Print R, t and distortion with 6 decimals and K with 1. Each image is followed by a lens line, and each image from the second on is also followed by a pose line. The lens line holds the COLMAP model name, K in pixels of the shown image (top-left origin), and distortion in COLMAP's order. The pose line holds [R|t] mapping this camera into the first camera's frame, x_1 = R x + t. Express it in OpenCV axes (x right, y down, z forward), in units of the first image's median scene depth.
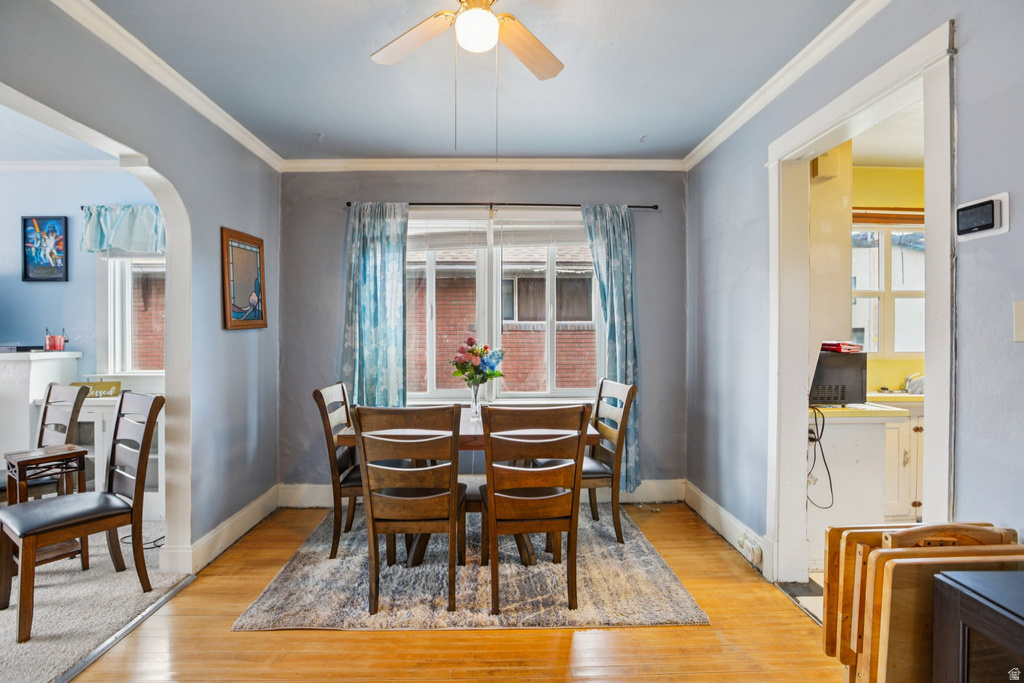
lens RADIAL K [[486.4, 0, 510.6], [0, 486.4, 340.9], [0, 0, 1]] dist [-0.033532, 0.009646]
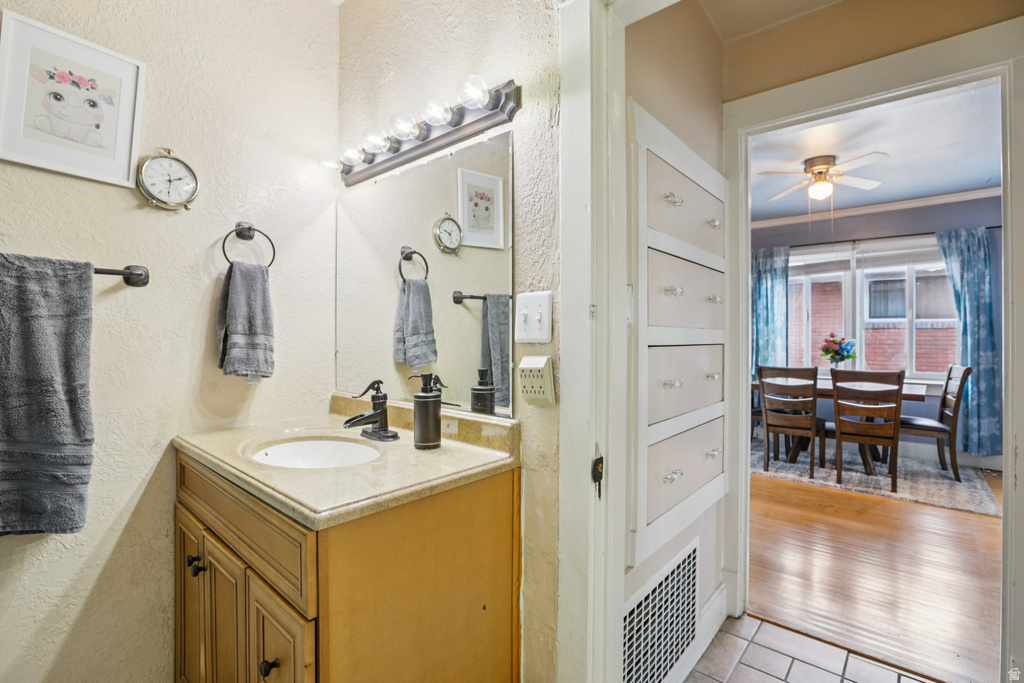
lens RADIAL K [[486.4, 0, 506.9], [0, 486.4, 334.9], [0, 0, 1]] dist [-0.033532, 0.009646]
pose [[0.733356, 0.003683, -0.679834, 0.177220], [-0.010803, 0.999922, -0.006237, 0.018930], [0.679758, 0.011918, 0.733339, -0.761323]]
